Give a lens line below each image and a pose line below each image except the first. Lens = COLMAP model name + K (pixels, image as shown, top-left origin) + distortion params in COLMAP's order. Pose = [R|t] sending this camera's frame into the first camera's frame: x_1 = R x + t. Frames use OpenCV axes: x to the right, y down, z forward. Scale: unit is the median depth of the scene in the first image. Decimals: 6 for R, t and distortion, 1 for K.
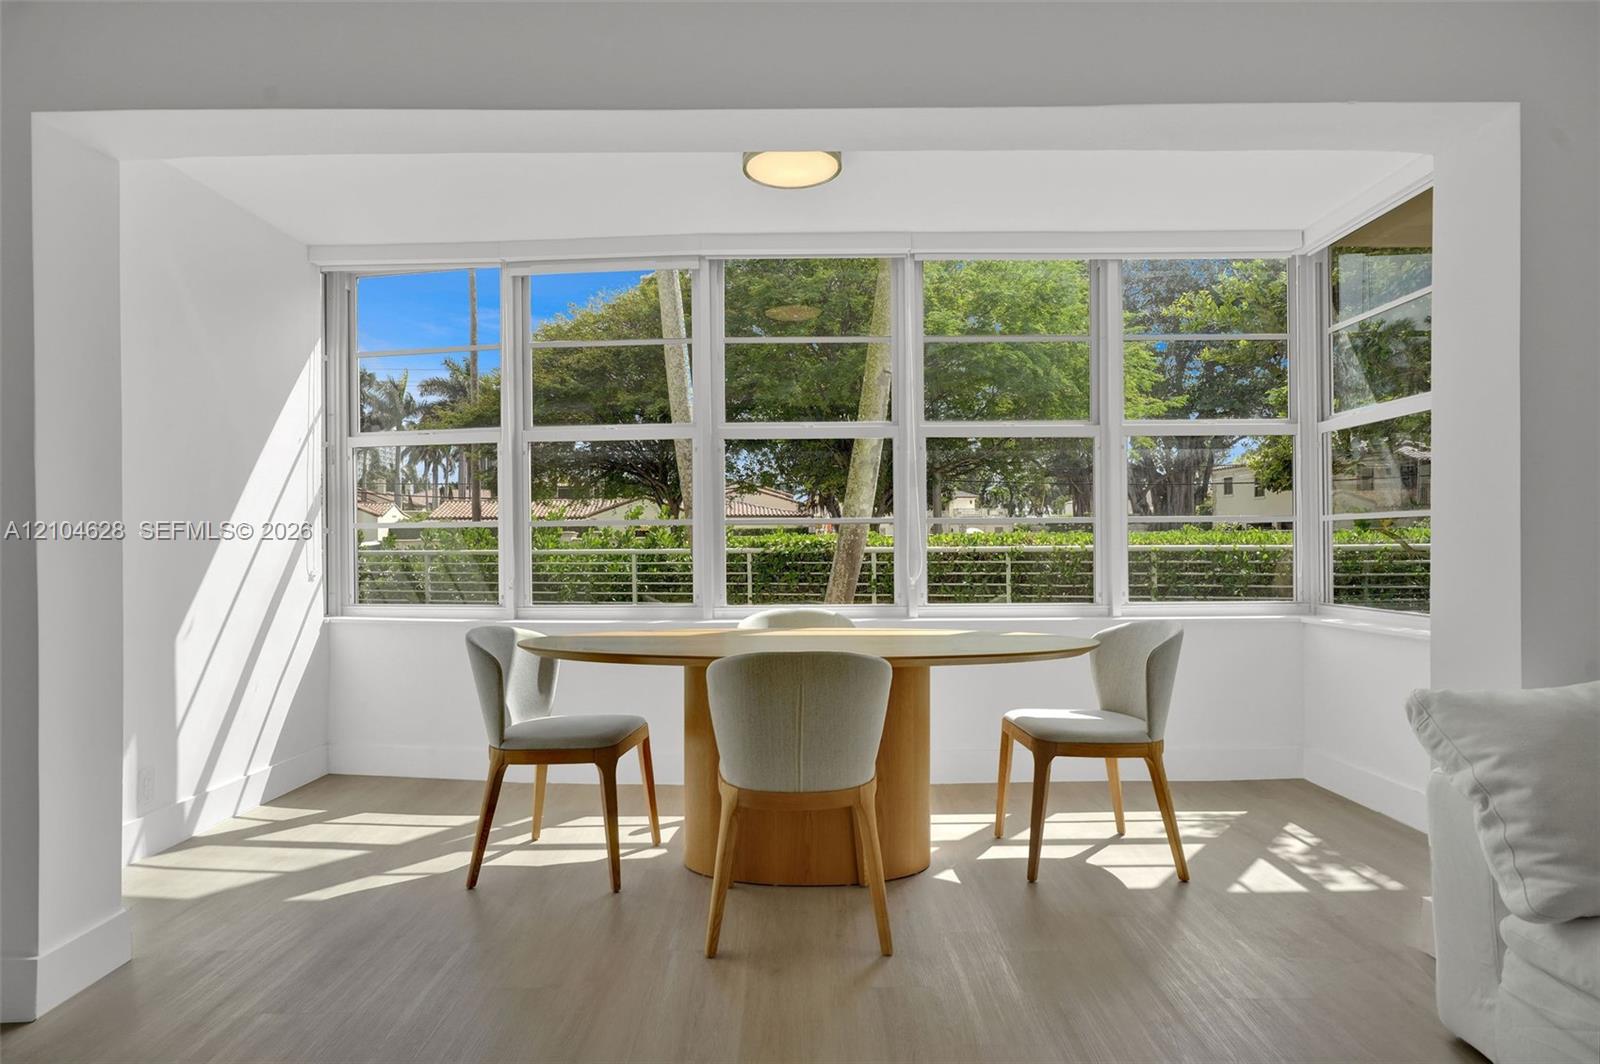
lens RADIAL K [[872.5, 0, 769.6], [0, 872.5, 546.8], [0, 0, 1]] dist [0.004102, 0.001481]
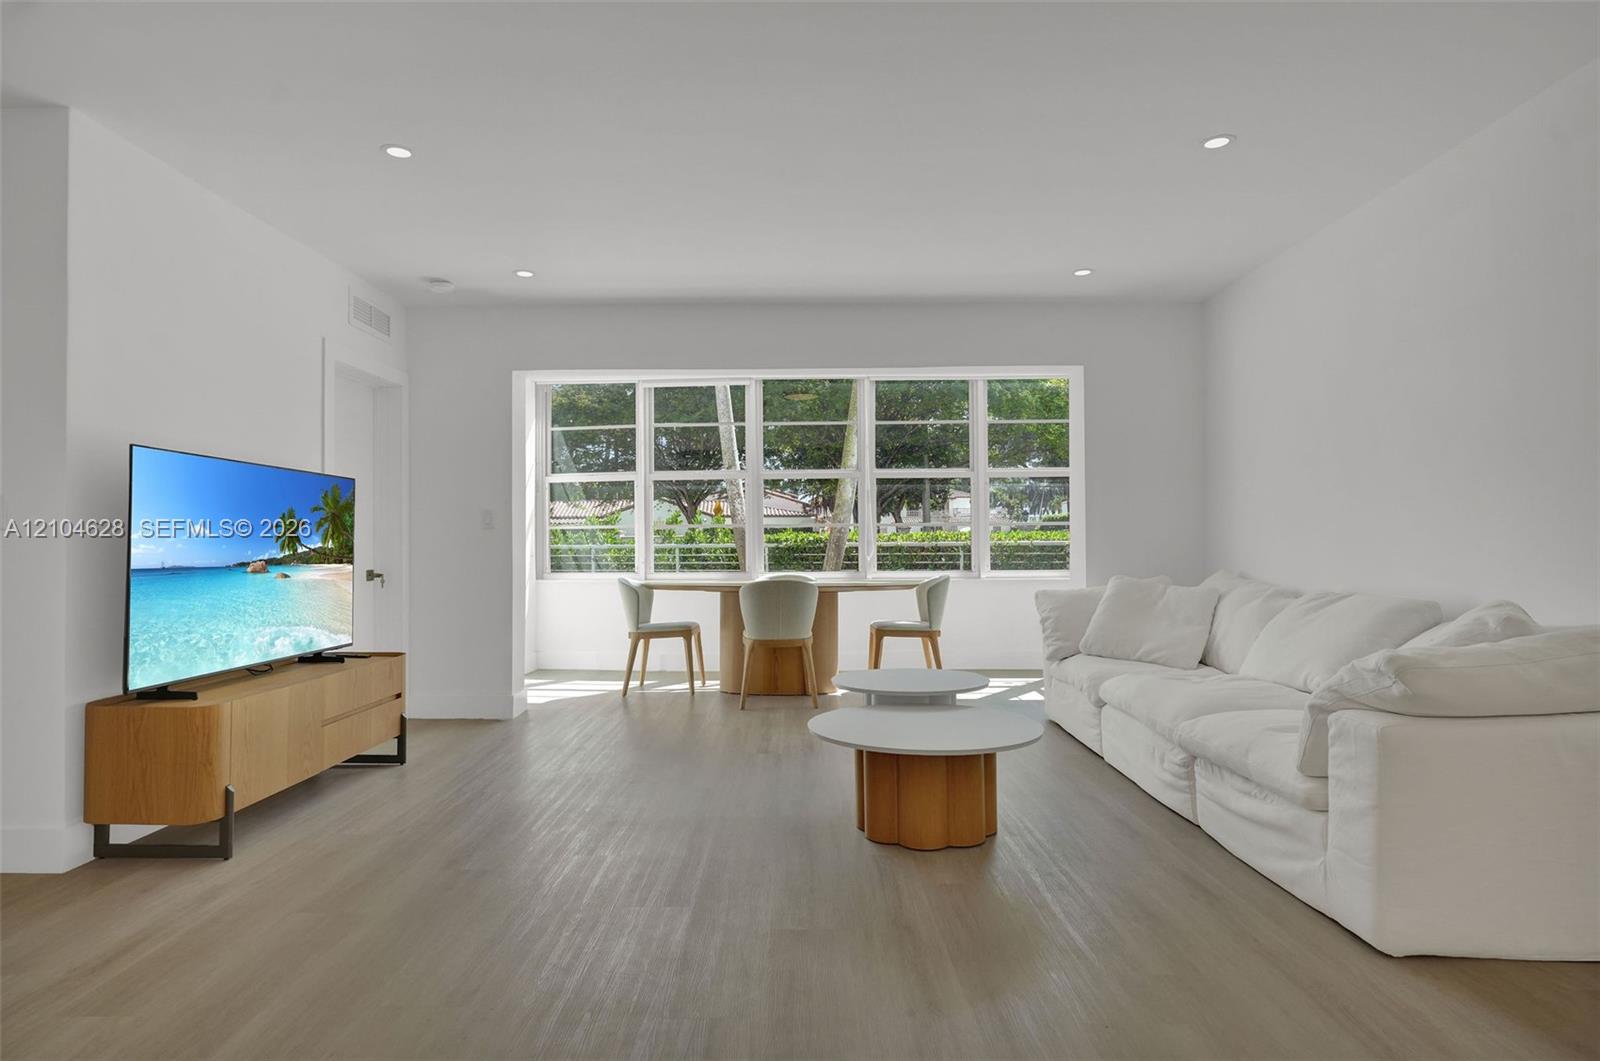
lens RADIAL K [[890.0, 0, 797.4], [0, 890.0, 524.5], [0, 0, 1]] dist [-0.000152, -0.000475]
pose [[0.999624, 0.000746, 0.027425, -0.025260], [-0.000084, 0.999709, -0.024126, 0.009983], [-0.027435, 0.024115, 0.999333, -0.621814]]
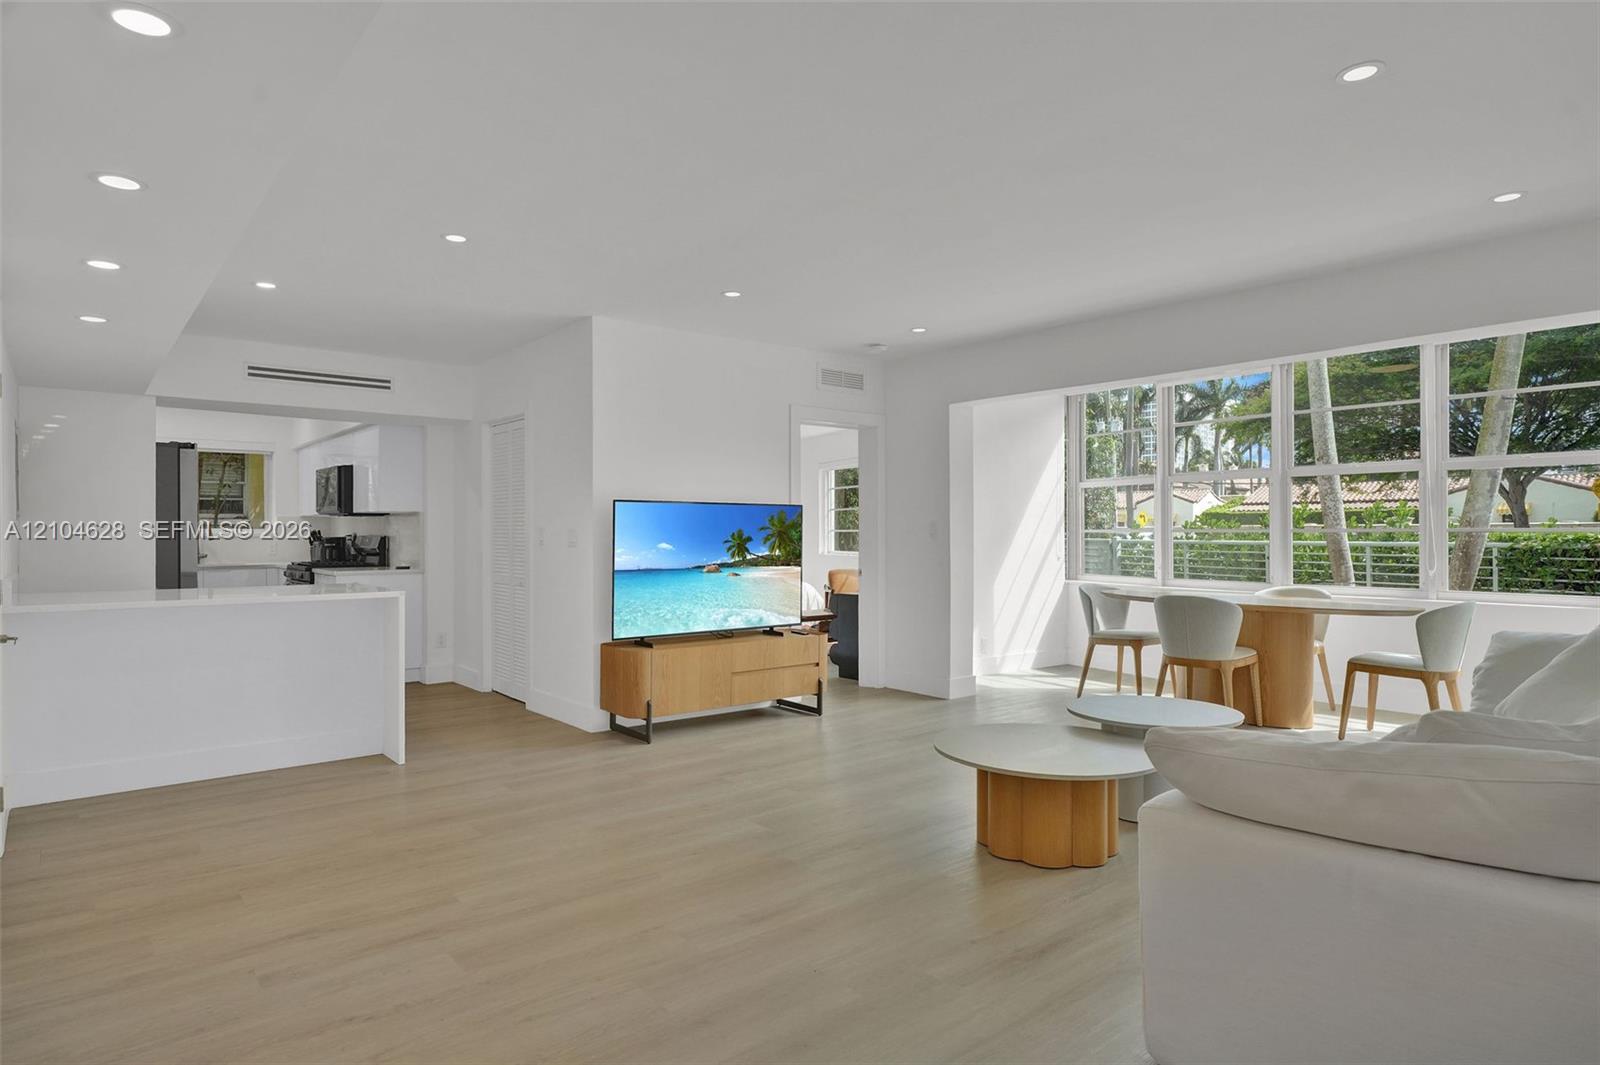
lens RADIAL K [[924.0, 0, 792.3], [0, 924.0, 534.0], [0, 0, 1]] dist [0.002370, 0.000051]
pose [[0.656994, 0.009213, -0.753840, 0.462672], [-0.005182, 0.999957, 0.007705, -0.023349], [0.753878, -0.001156, 0.657013, -0.574525]]
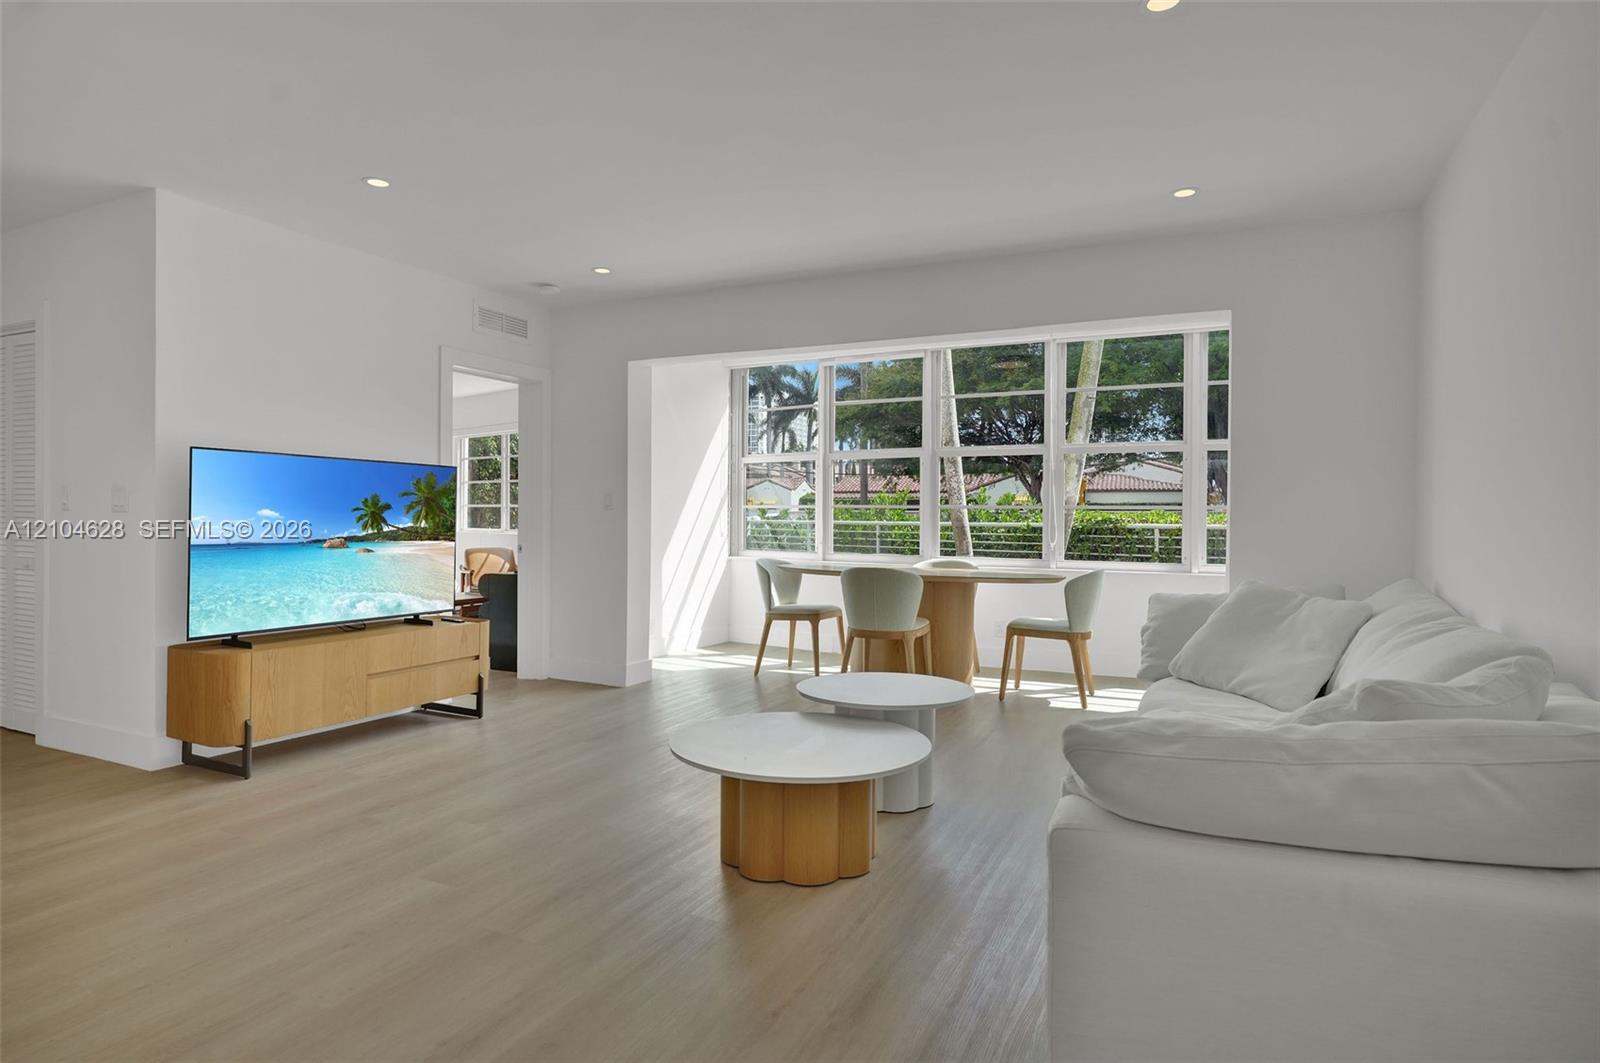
lens RADIAL K [[890.0, 0, 797.4], [0, 890.0, 525.5], [0, 0, 1]] dist [-0.000152, -0.000475]
pose [[0.910387, 0.019031, -0.413319, 0.309223], [-0.015769, 0.999812, 0.011302, -0.006223], [0.413457, -0.003772, 0.910516, -0.503807]]
